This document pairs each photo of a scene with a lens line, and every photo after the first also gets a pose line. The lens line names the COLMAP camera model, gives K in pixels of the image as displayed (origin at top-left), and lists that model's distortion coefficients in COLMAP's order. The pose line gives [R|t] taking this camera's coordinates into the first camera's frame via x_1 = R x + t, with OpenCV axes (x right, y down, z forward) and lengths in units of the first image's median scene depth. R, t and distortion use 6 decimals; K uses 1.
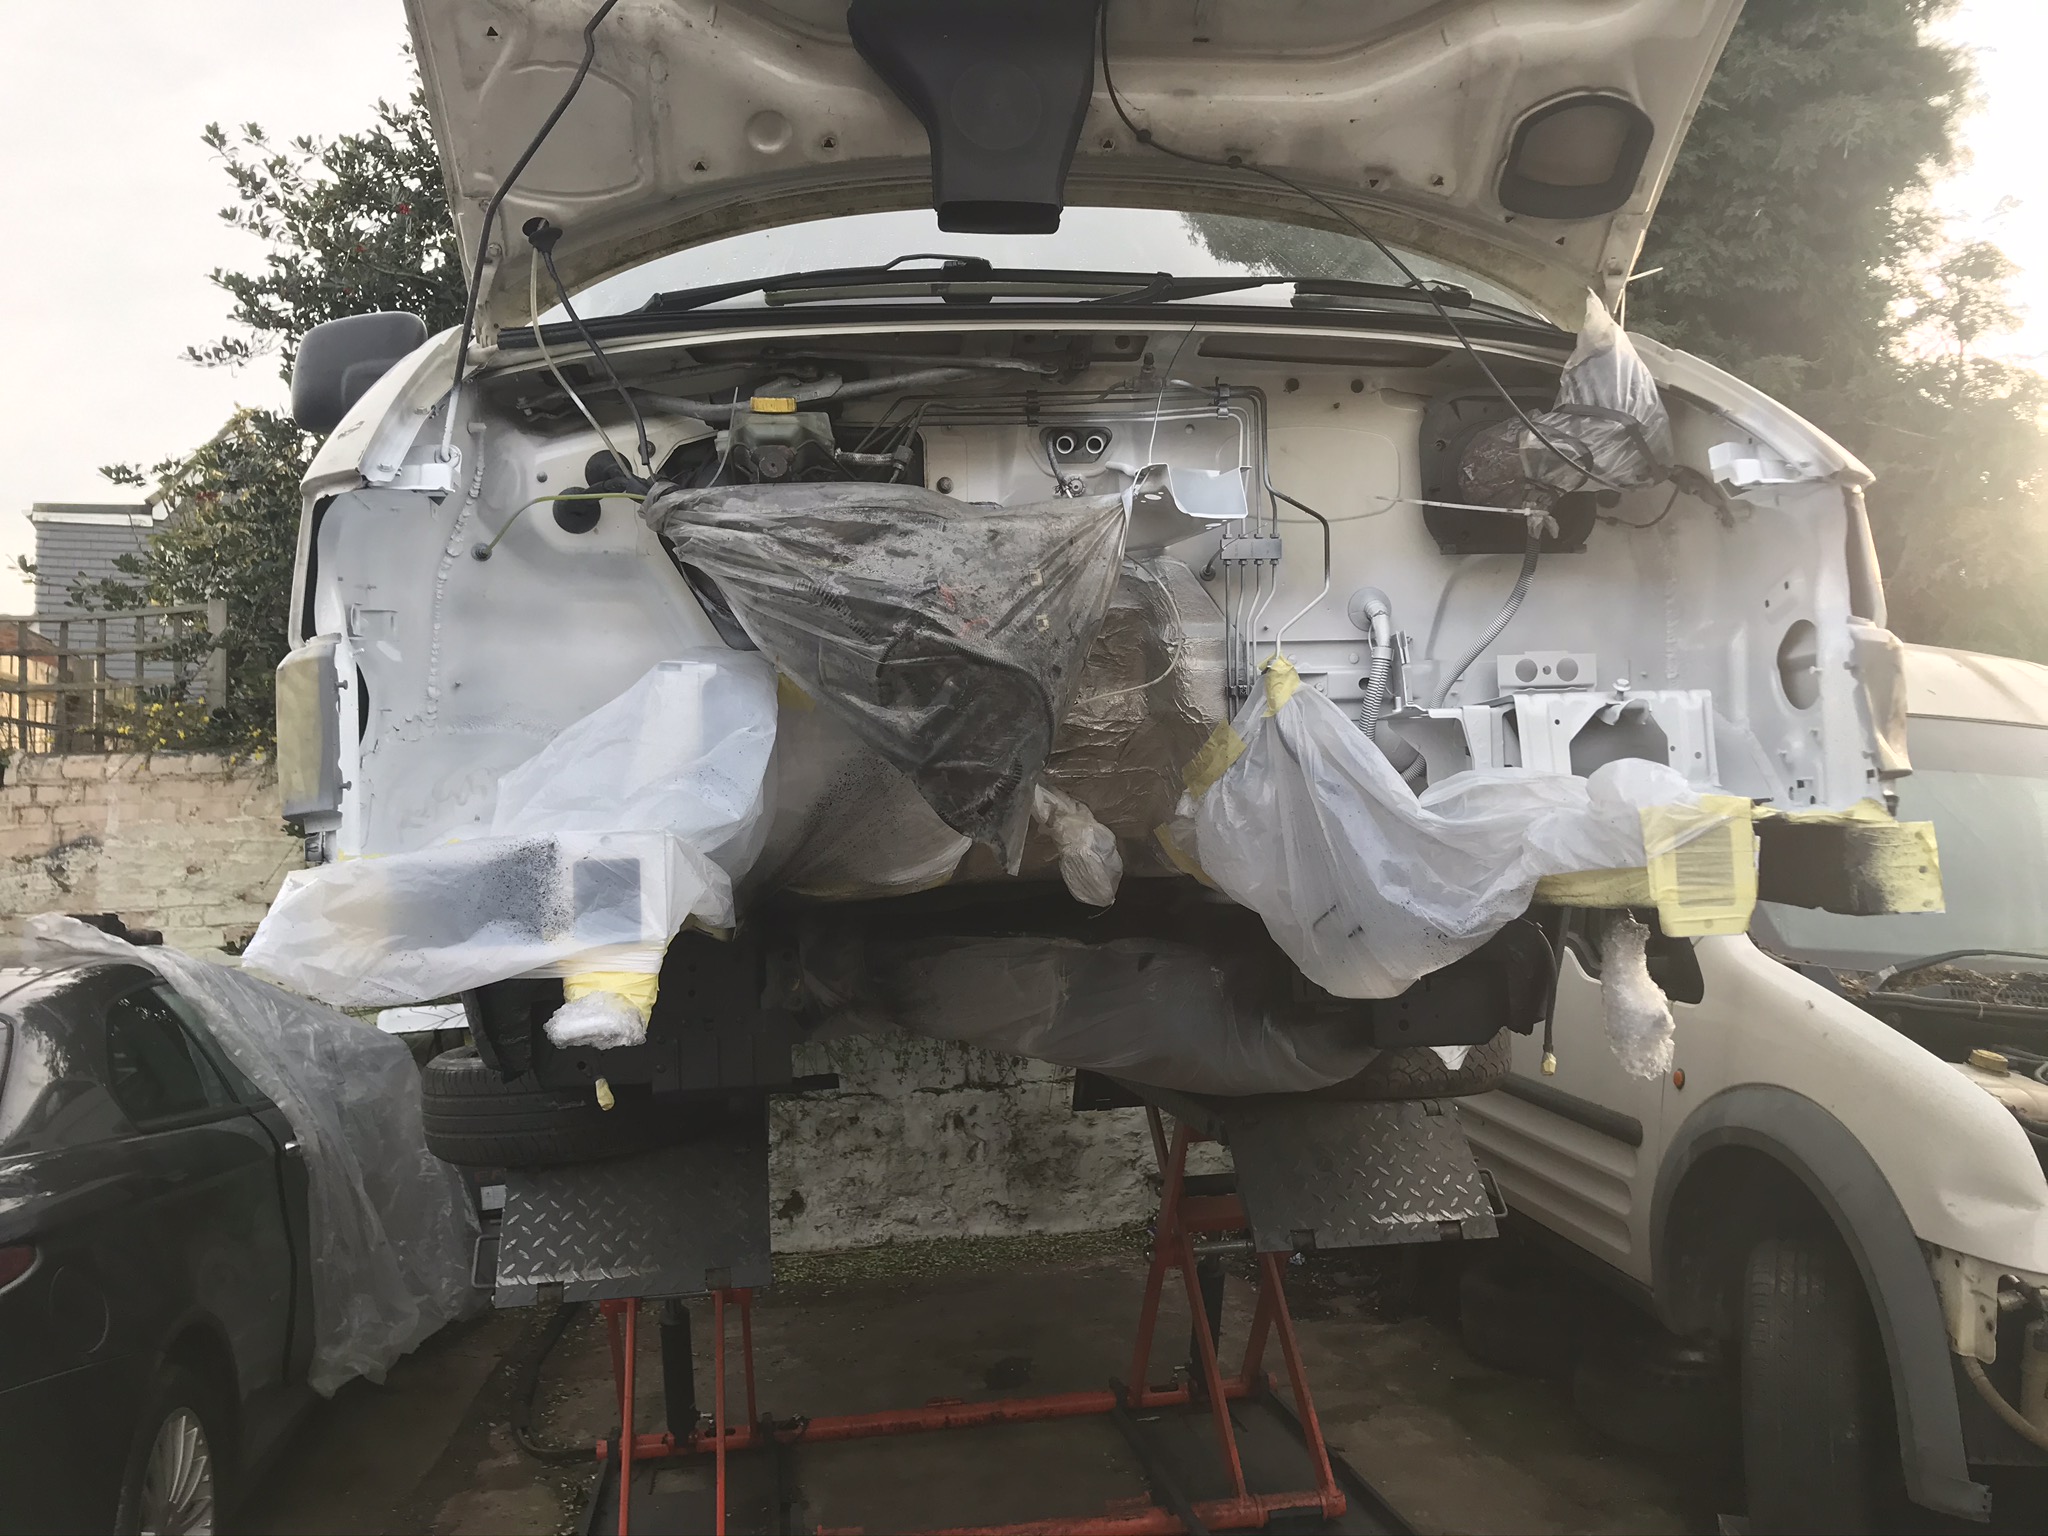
lens RADIAL K [[1673.9, 0, 1024.0], [0, 1673.9, 768.0], [0, 0, 1]] dist [0.007672, 0.002451]
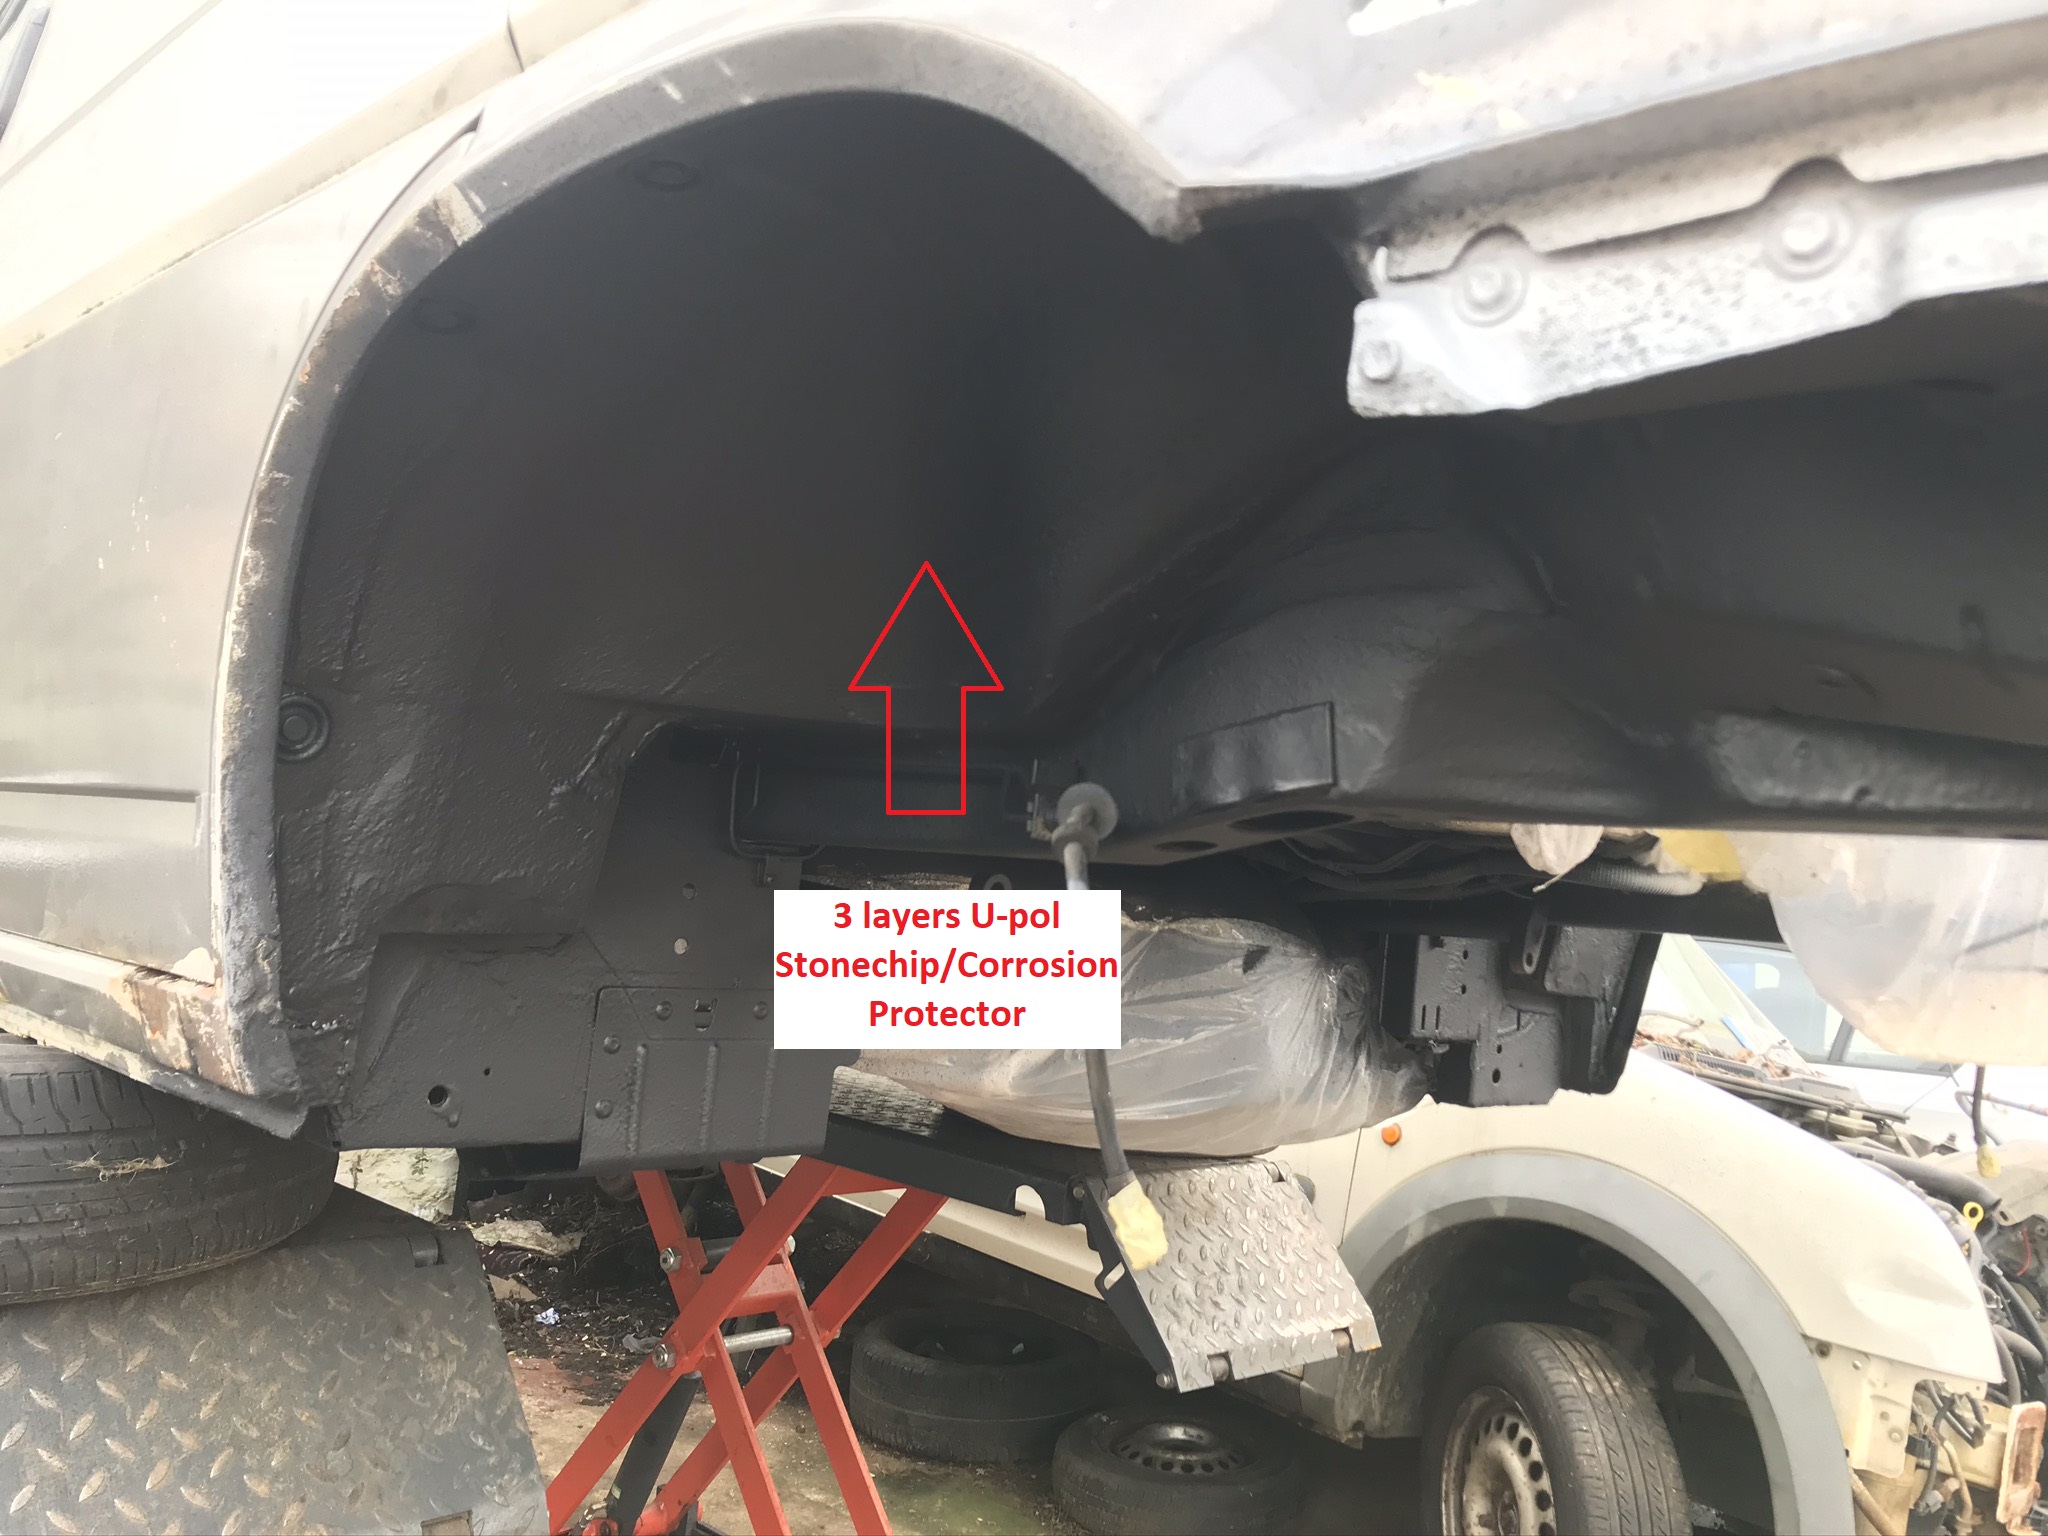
lens RADIAL K [[1673.9, 0, 1024.0], [0, 1673.9, 768.0], [0, 0, 1]] dist [0.007672, 0.002451]
pose [[0.781234, 0.155615, 0.604531, -0.383850], [-0.159532, 0.986042, -0.047659, 0.087664], [-0.603509, -0.059210, 0.795155, 0.546598]]
